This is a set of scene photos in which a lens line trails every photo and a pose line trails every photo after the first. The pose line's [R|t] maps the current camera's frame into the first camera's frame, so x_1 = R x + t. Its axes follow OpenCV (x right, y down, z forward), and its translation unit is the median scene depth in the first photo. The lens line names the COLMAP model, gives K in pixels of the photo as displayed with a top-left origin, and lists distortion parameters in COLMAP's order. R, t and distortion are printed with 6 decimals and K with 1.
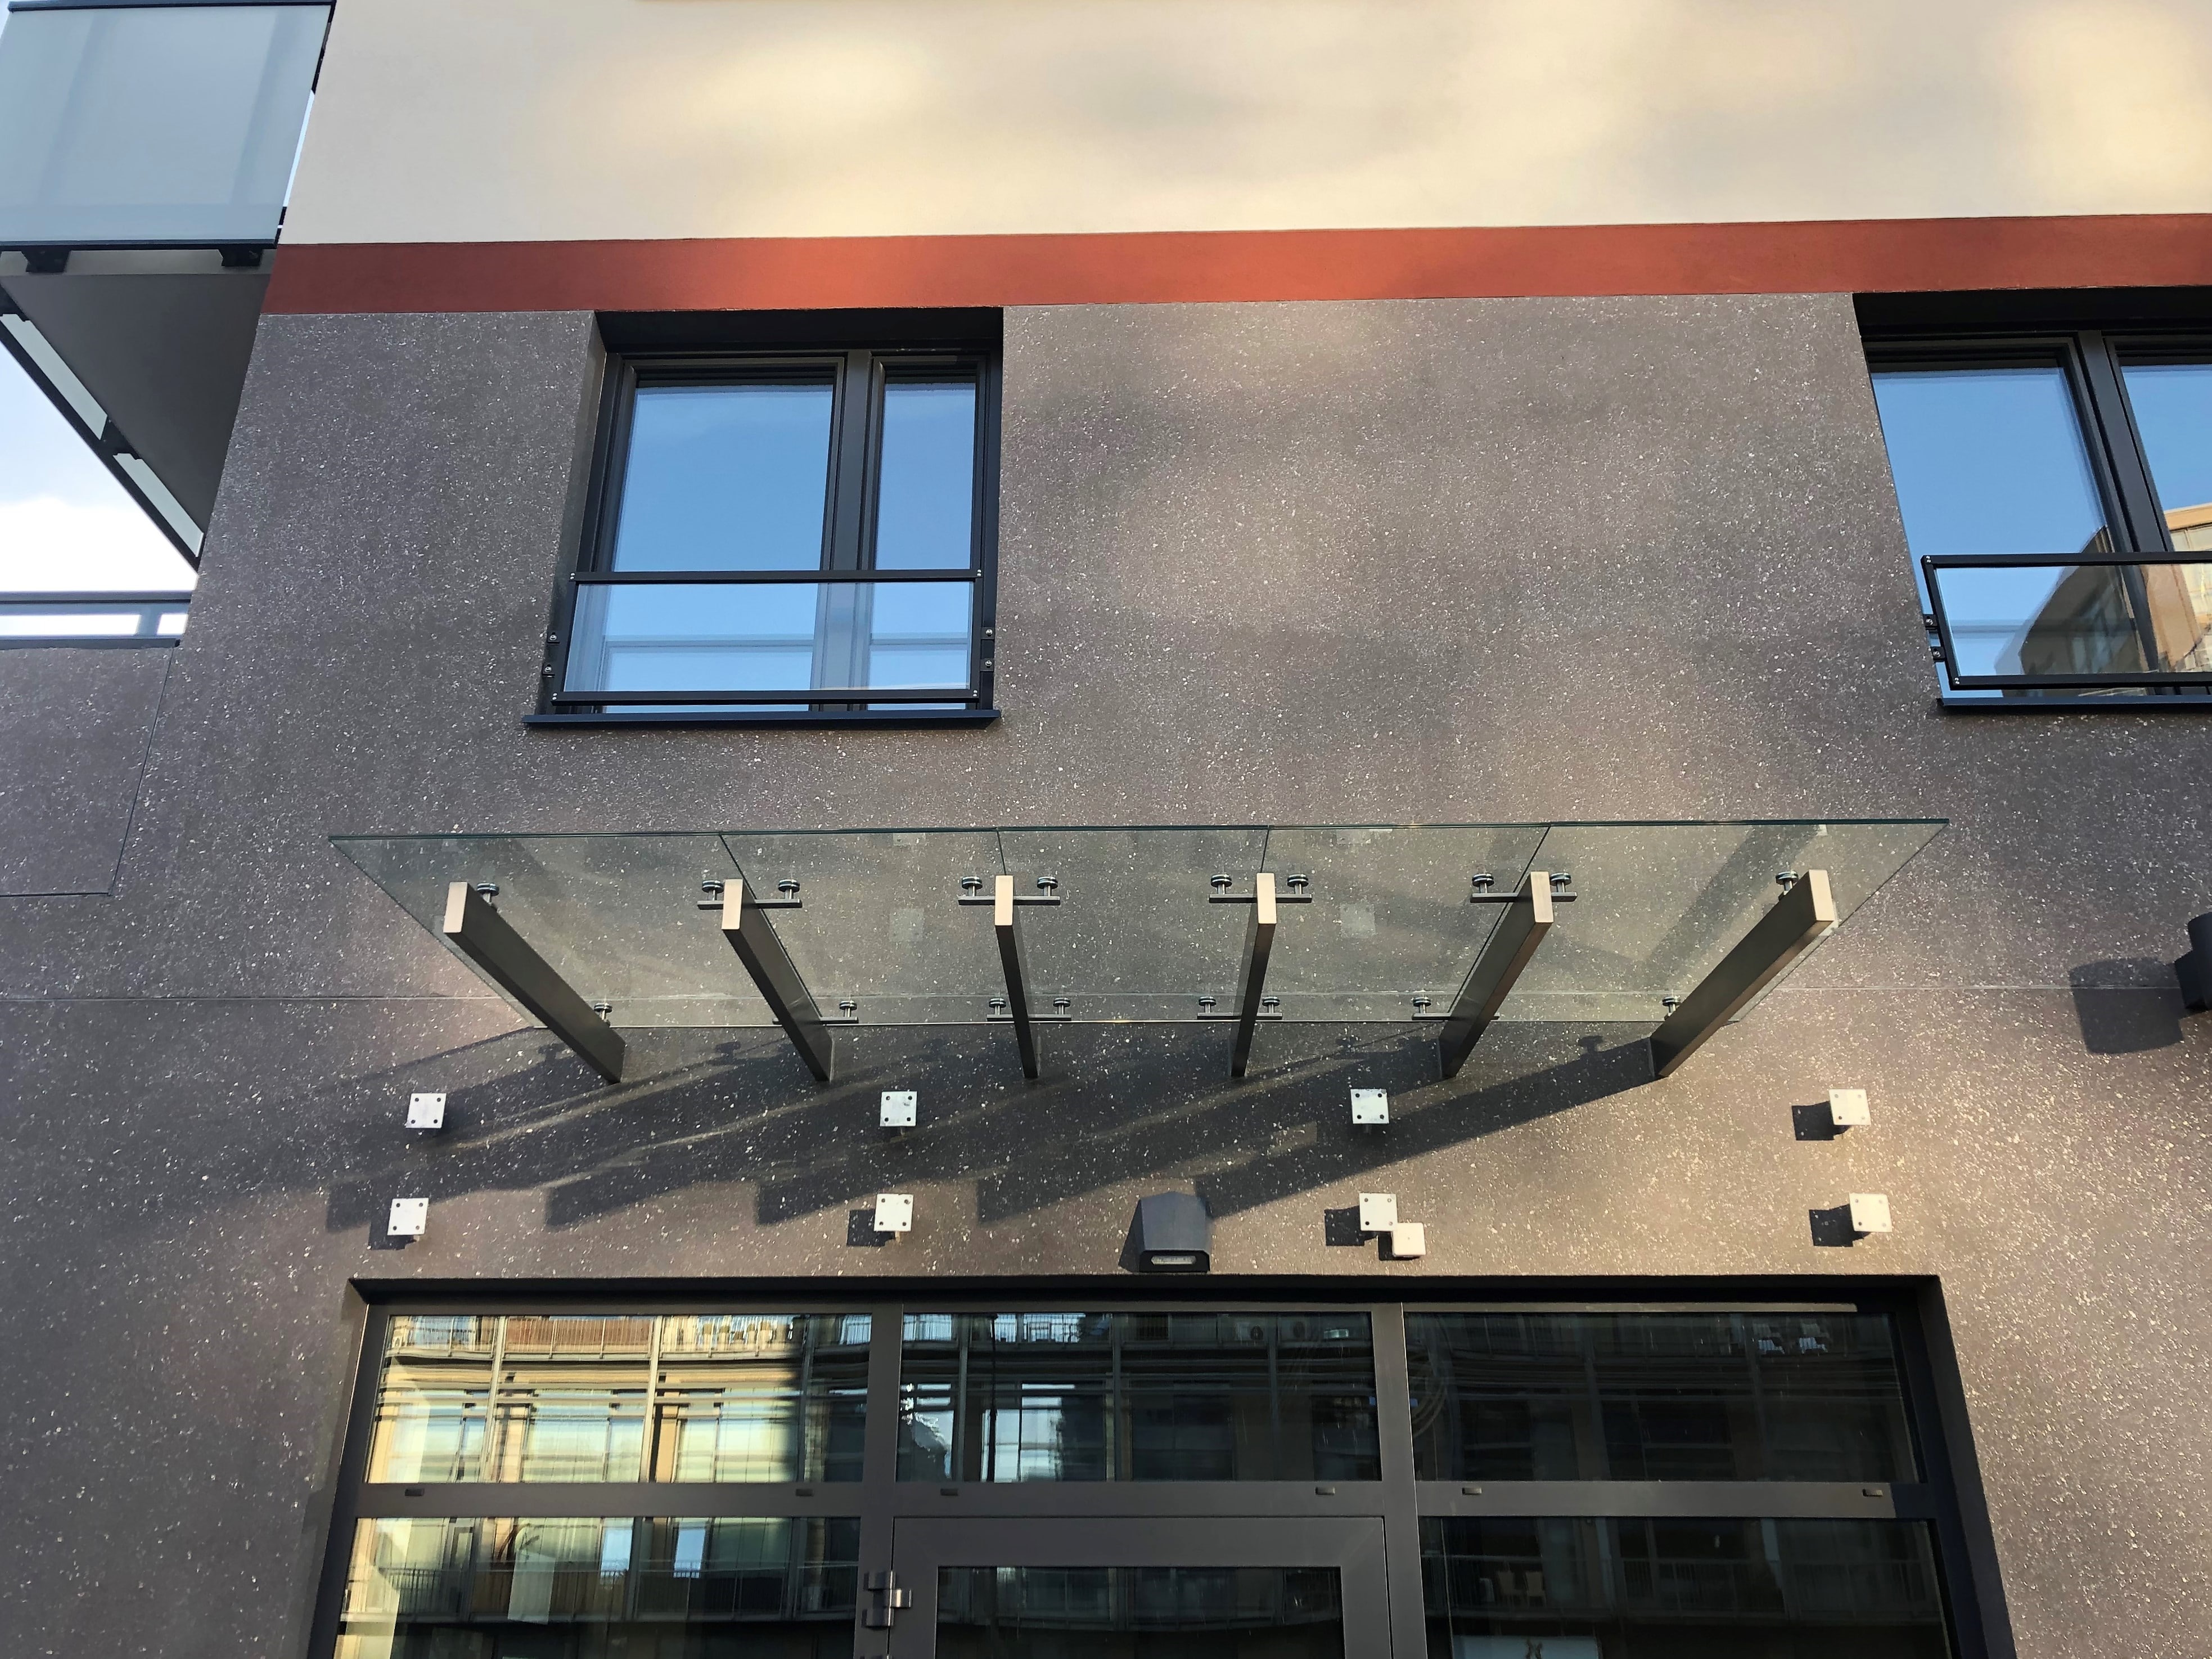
lens RADIAL K [[1919.2, 0, 1105.9], [0, 1919.2, 809.7], [0, 0, 1]] dist [0.042989, -0.046569]
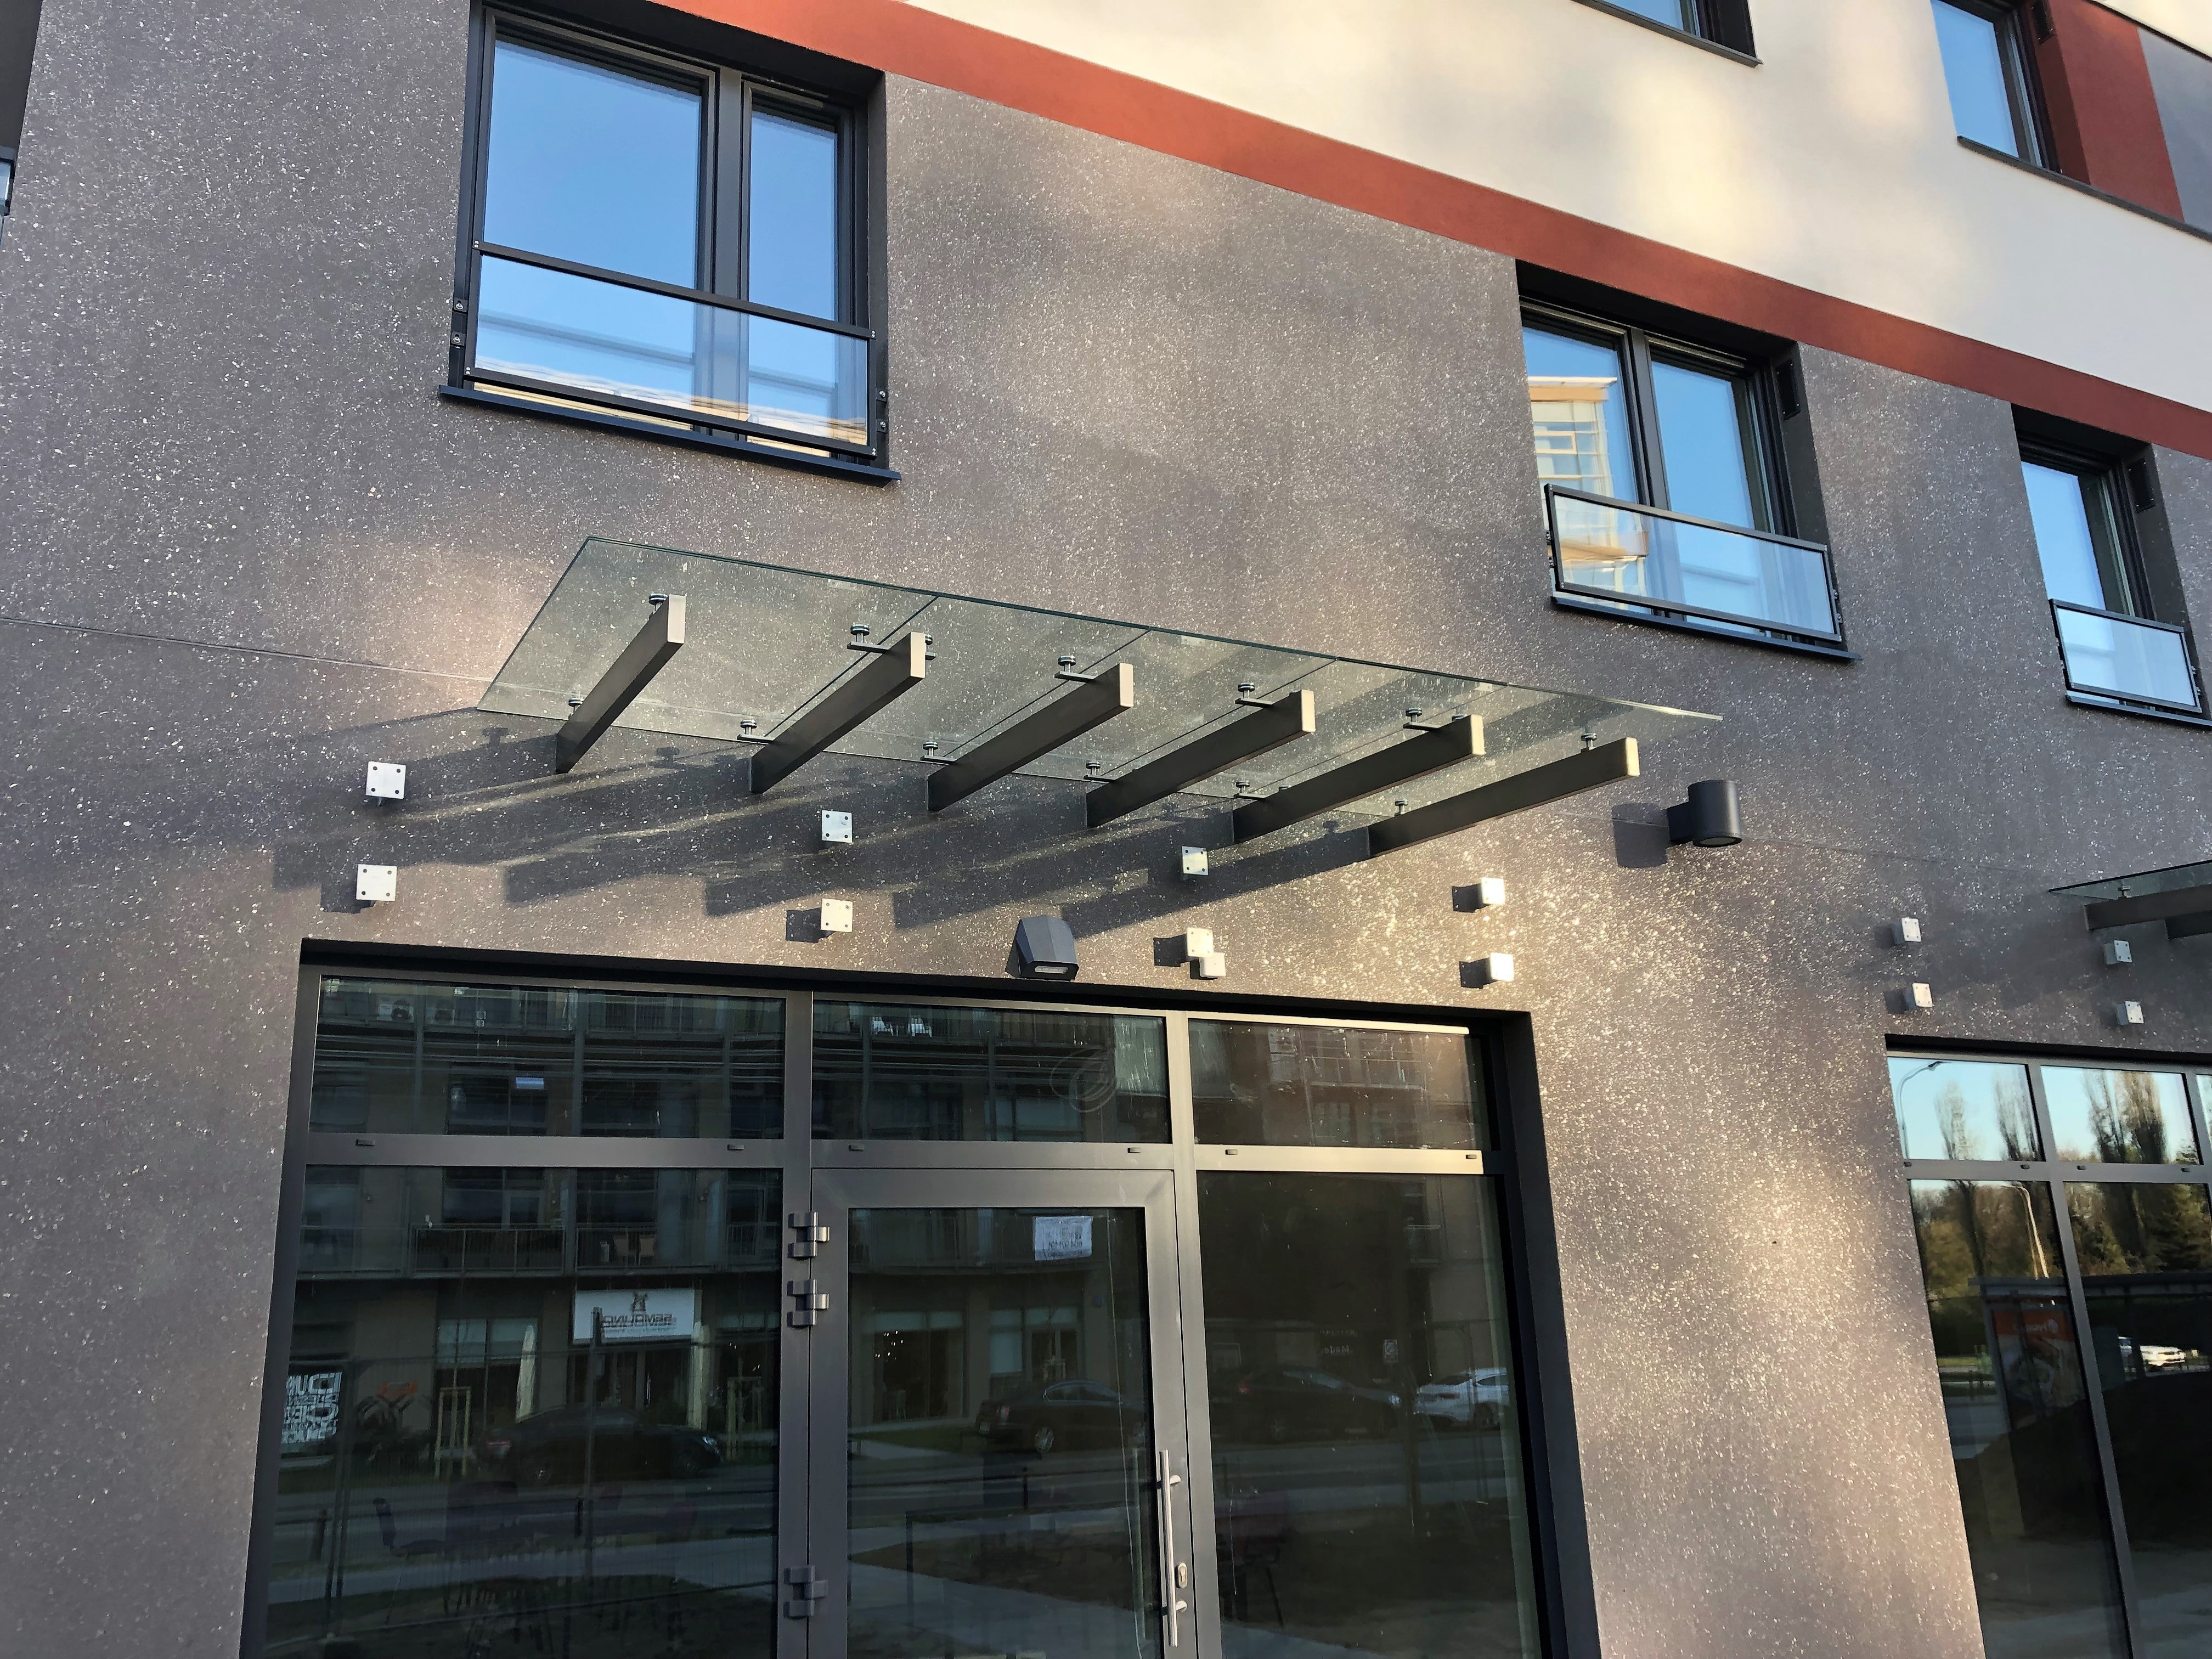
lens RADIAL K [[1919.0, 0, 1093.6], [0, 1919.0, 833.2], [0, 0, 1]] dist [0.042989, -0.046569]
pose [[0.867464, 0.094053, 0.488528, -0.487055], [-0.173661, 0.977444, 0.120185, -0.002099], [-0.466205, -0.189094, 0.864232, -0.043659]]
